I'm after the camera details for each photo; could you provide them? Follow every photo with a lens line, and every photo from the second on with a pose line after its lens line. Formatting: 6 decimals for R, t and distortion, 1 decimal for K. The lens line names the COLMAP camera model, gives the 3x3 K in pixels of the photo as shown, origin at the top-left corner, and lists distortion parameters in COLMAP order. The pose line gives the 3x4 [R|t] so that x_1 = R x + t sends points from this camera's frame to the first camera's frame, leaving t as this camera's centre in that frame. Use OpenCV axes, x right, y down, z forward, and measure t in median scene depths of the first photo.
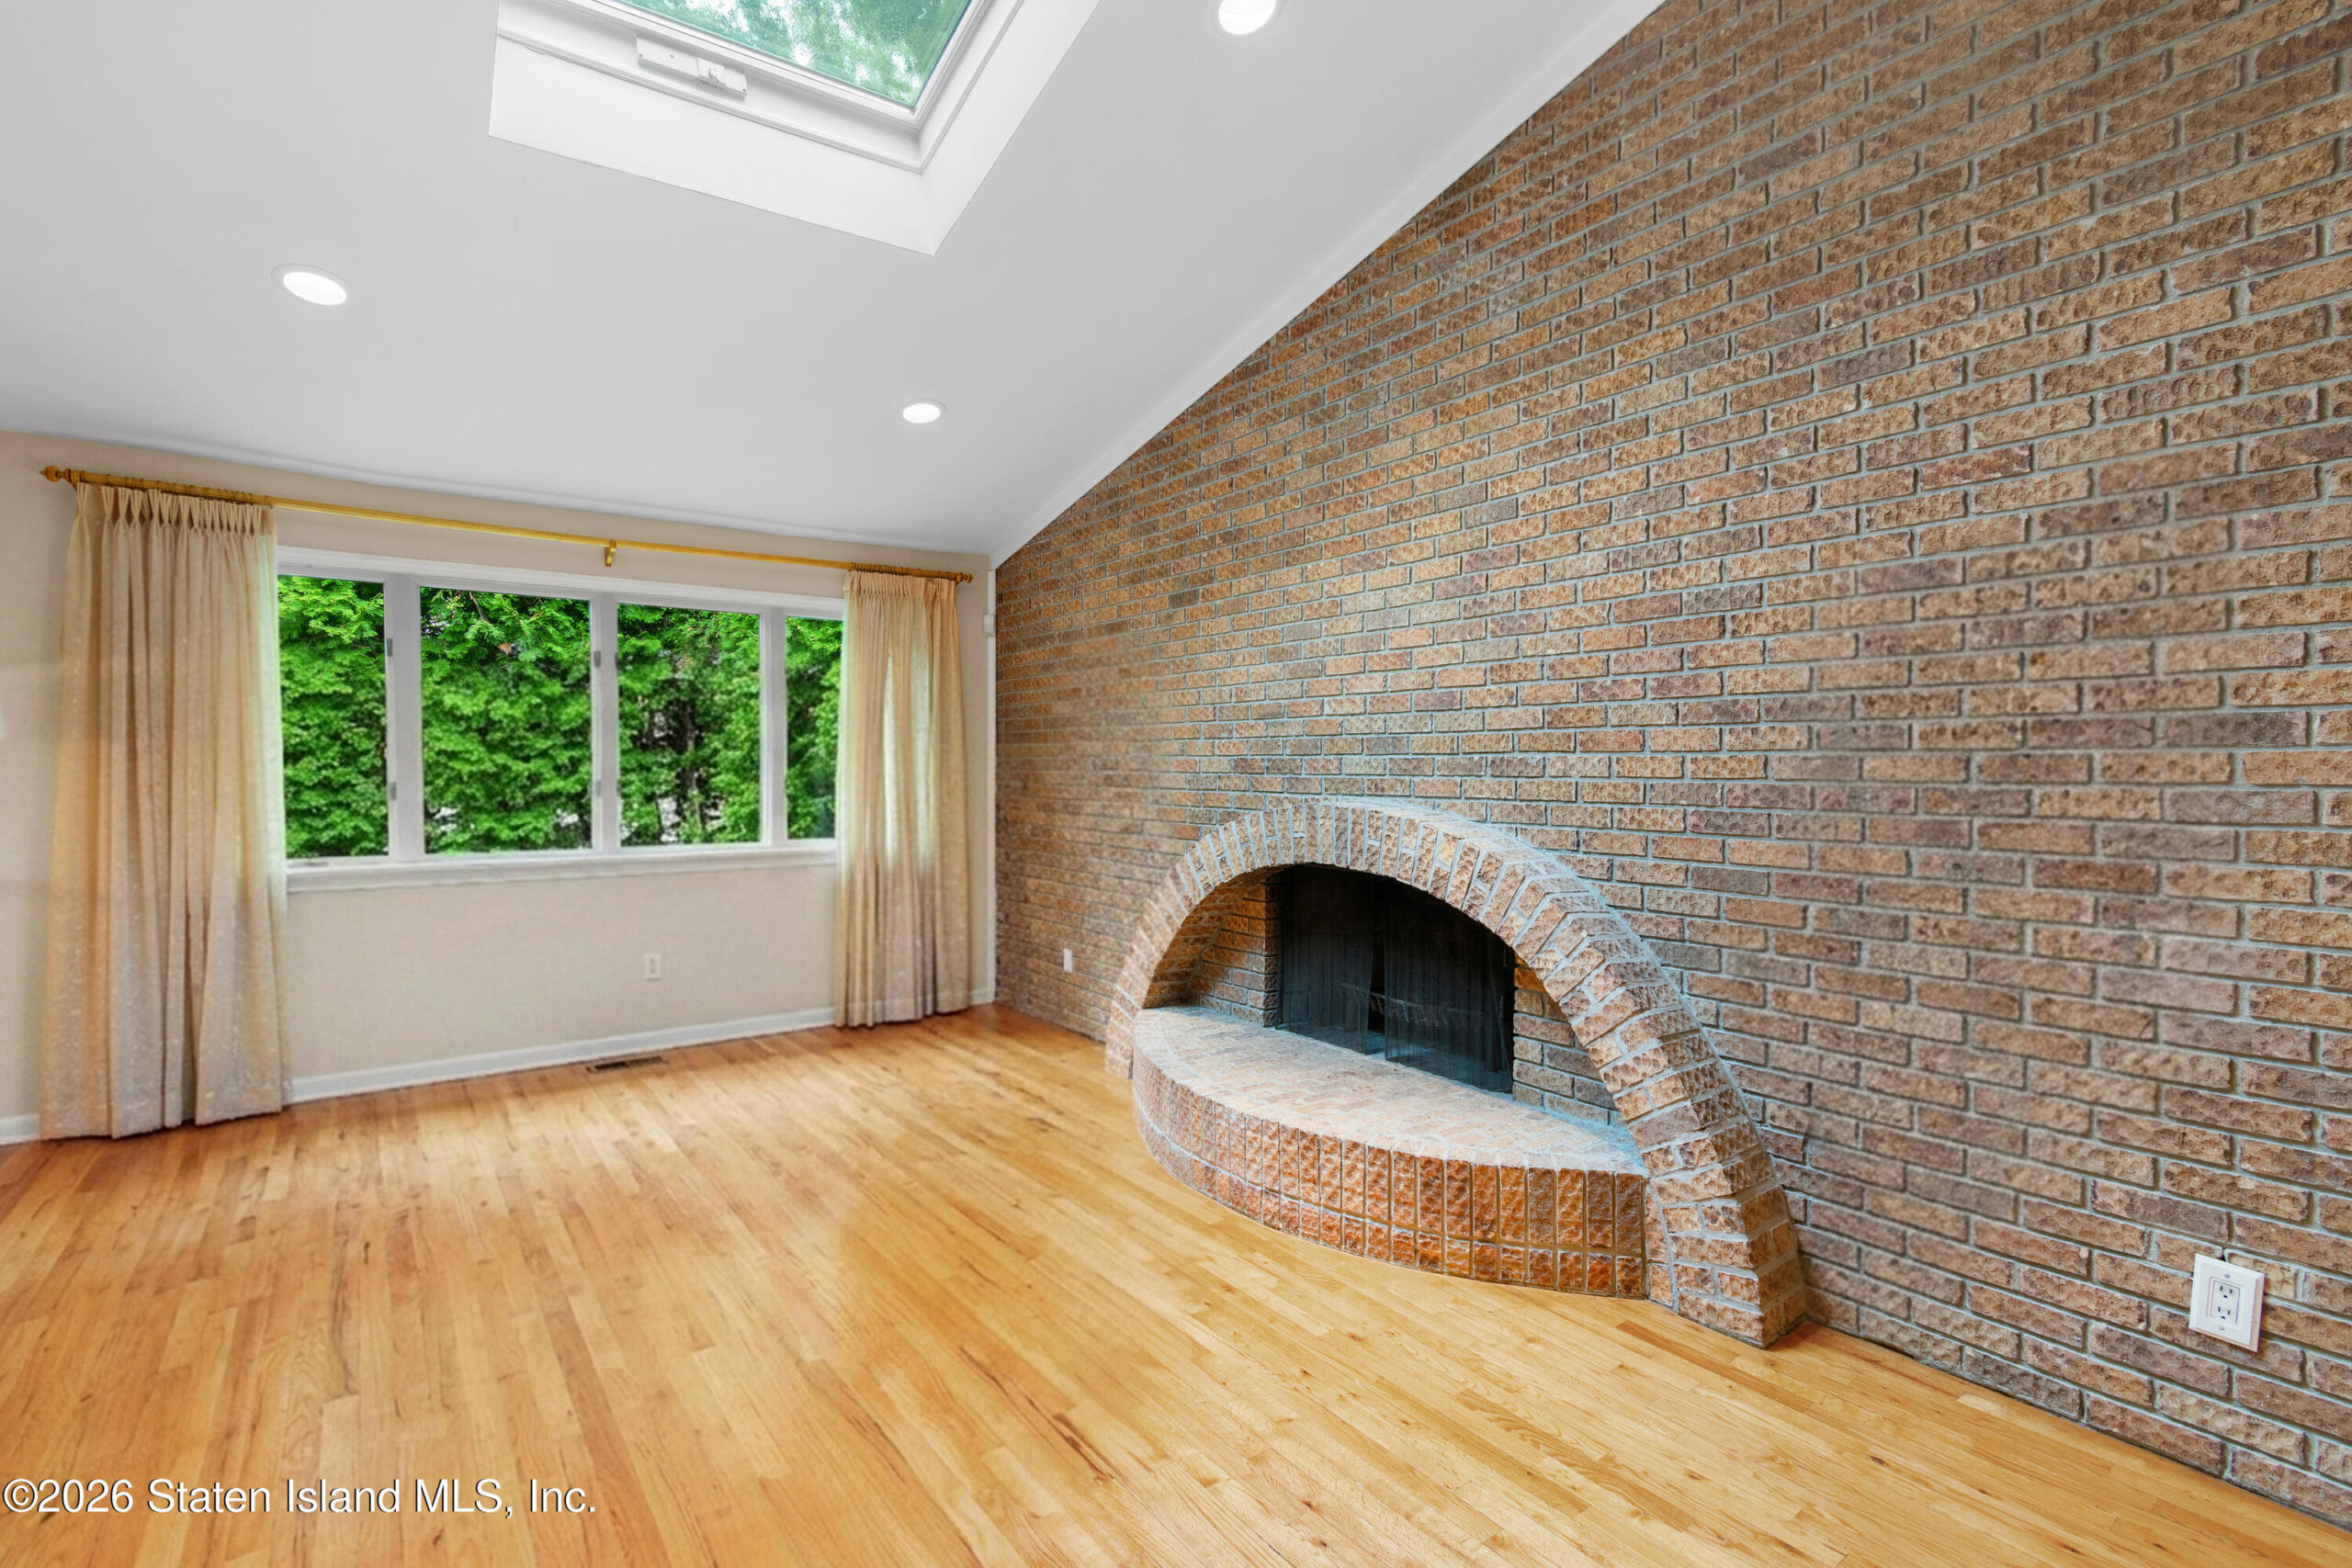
lens RADIAL K [[1072.7, 0, 1176.0], [0, 1072.7, 784.0], [0, 0, 1]] dist [-0.001962, -0.000212]
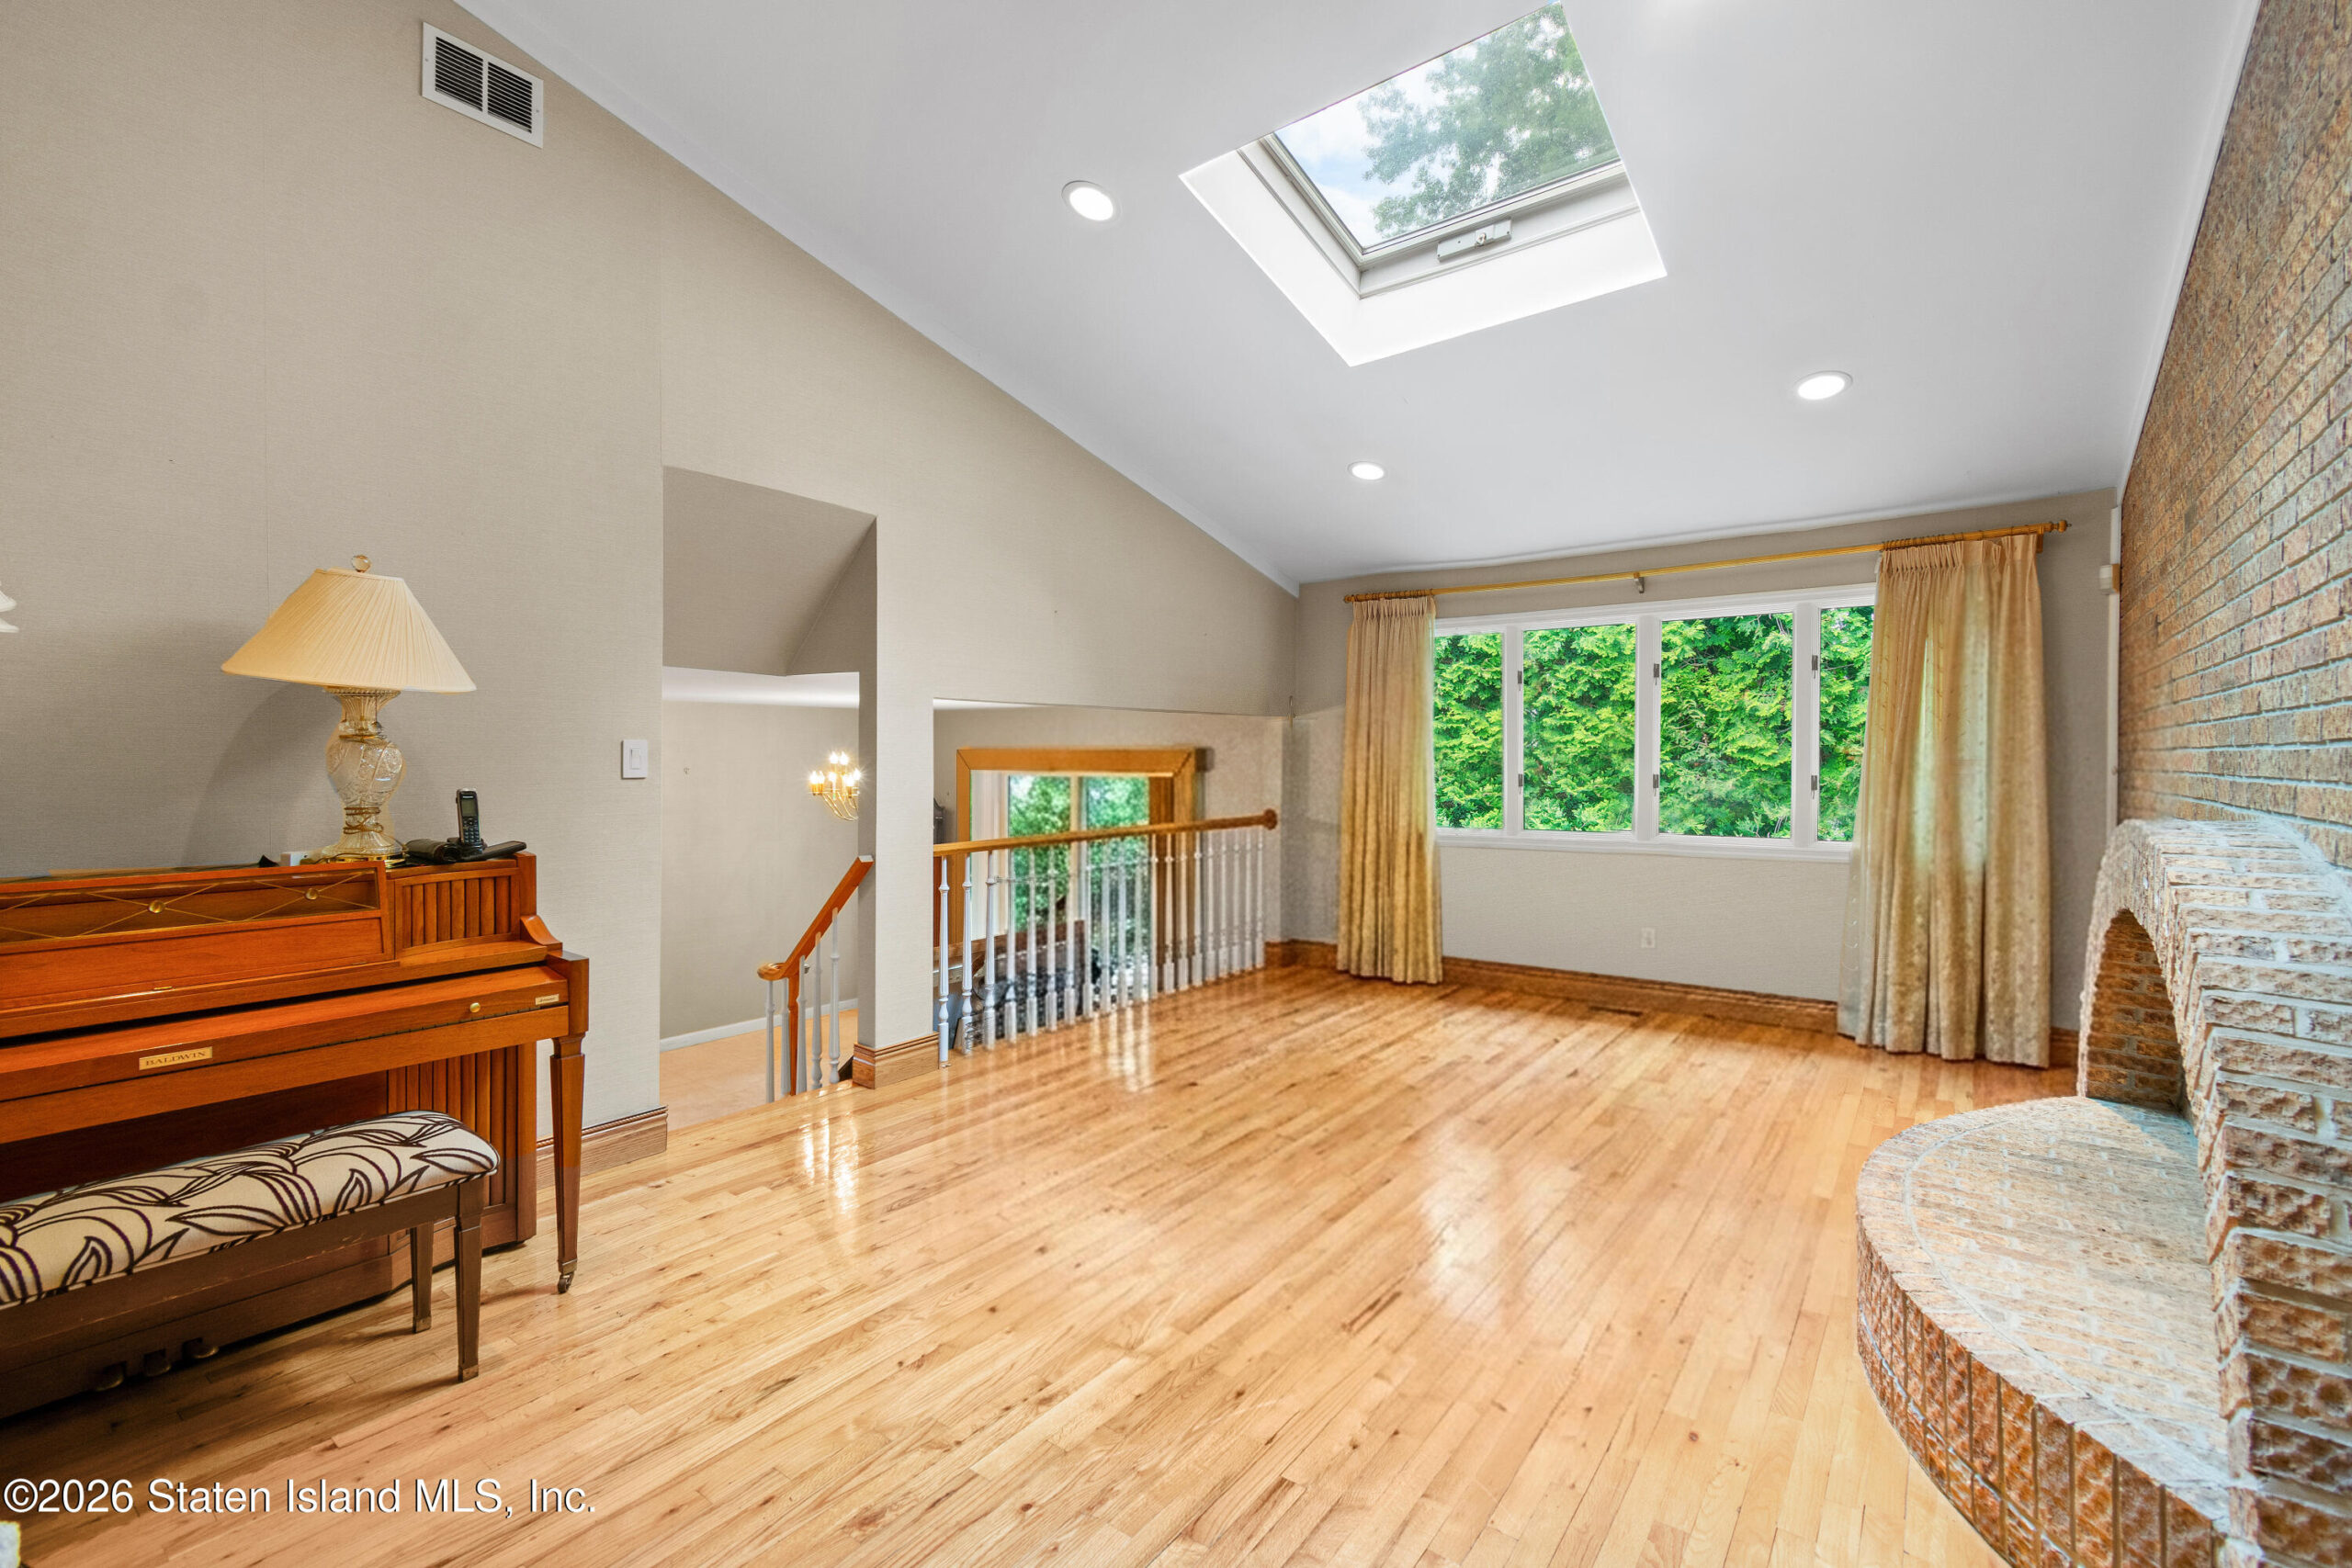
lens RADIAL K [[1044.4, 0, 1182.4], [0, 1044.4, 755.7], [0, 0, 1]] dist [-0.001101, 0.000113]
pose [[0.272924, -0.002895, -0.962031, 0.547565], [-0.017202, 0.999821, -0.007889, -0.006421], [0.961882, 0.018702, 0.272826, 0.238768]]
